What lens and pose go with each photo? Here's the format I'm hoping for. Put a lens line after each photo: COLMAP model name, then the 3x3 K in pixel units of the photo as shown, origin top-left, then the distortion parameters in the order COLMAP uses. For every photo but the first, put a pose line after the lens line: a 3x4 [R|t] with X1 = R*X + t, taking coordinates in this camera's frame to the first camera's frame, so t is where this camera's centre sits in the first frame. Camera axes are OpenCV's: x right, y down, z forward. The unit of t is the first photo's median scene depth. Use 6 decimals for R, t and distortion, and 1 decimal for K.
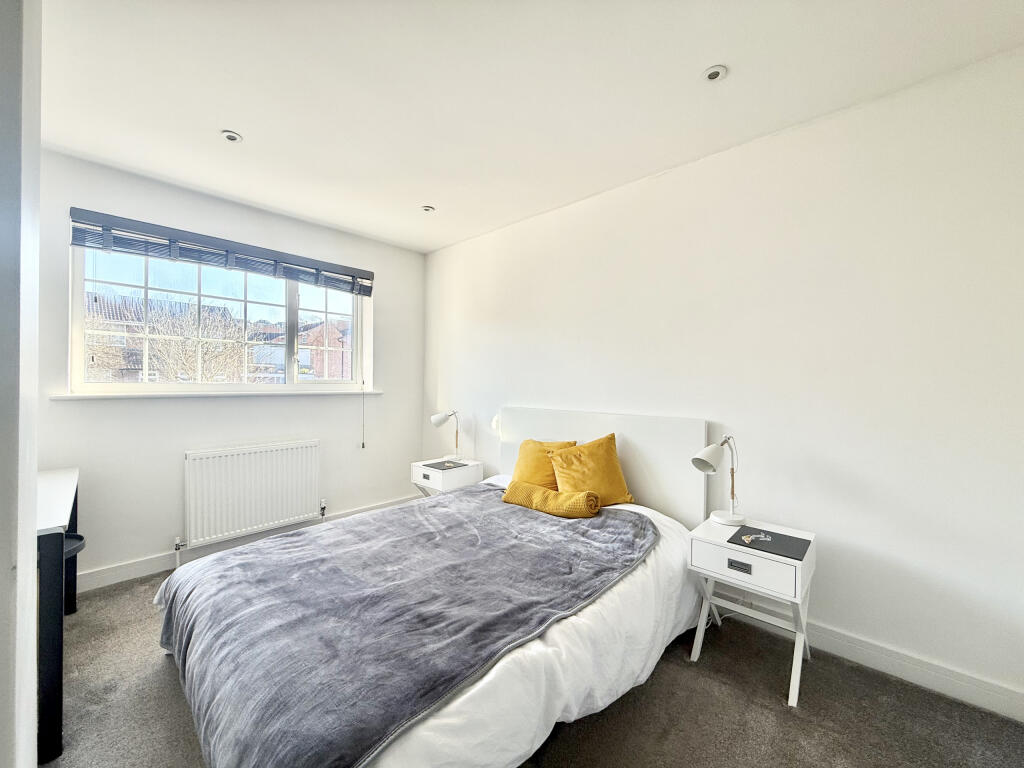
lens RADIAL K [[406.8, 0, 511.0], [0, 406.8, 383.0], [0, 0, 1]] dist [-0.003767, 0.001664]
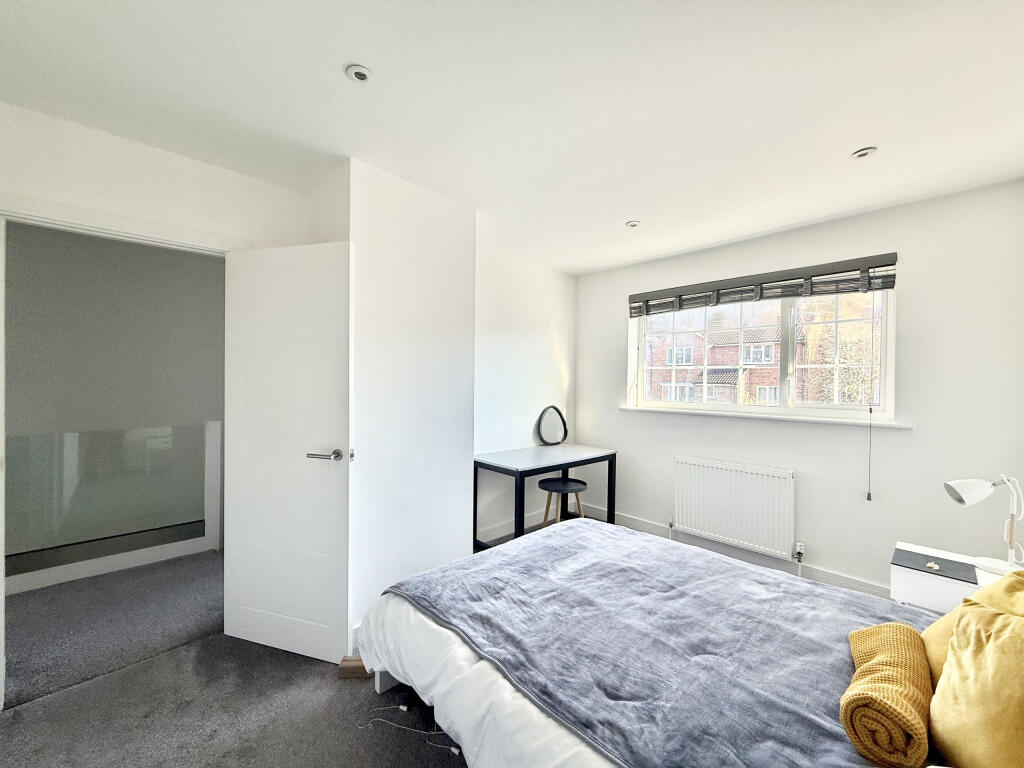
lens RADIAL K [[406.8, 0, 510.3], [0, 406.8, 383.8], [0, 0, 1]] dist [-0.003767, 0.001664]
pose [[-0.050405, -0.005175, -0.998715, 0.617217], [-0.018429, 0.999821, -0.004250, -0.053029], [0.998559, 0.018192, -0.050491, 0.602831]]
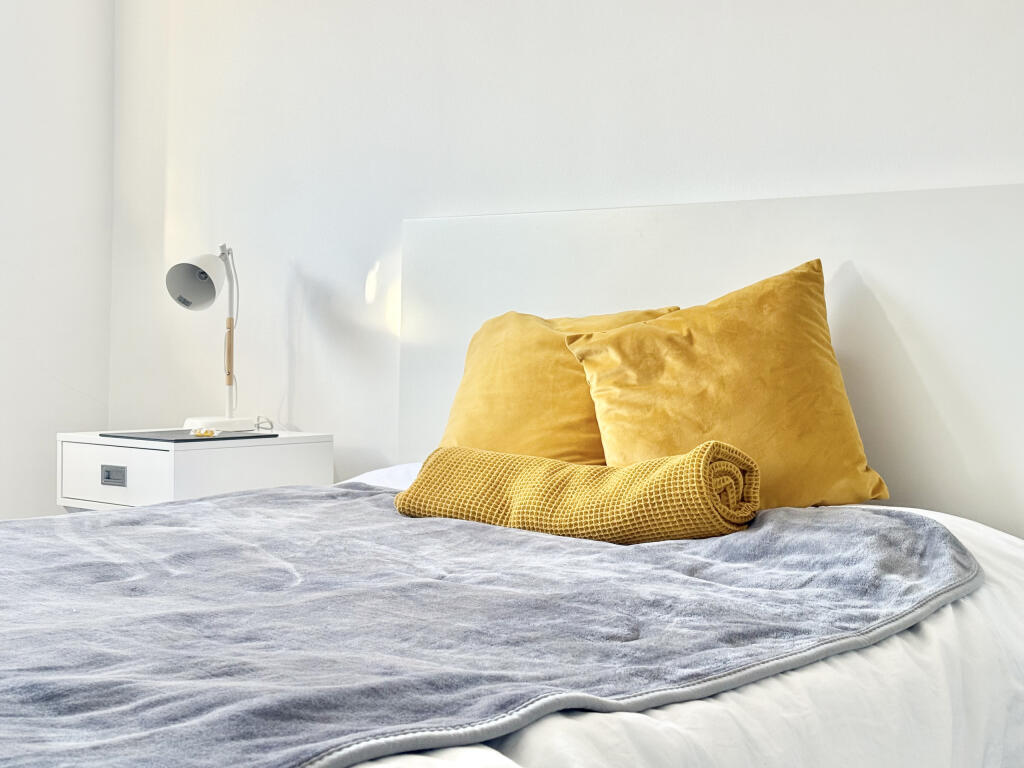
lens RADIAL K [[1502.7, 0, 511.4], [0, 1502.7, 384.1], [0, 0, 1]] dist [0.131762, 0.000000]
pose [[0.999466, 0.011845, 0.030451, 0.026125], [-0.012627, 0.999592, 0.025619, 0.205376], [-0.030135, -0.025989, 0.999208, 0.018586]]
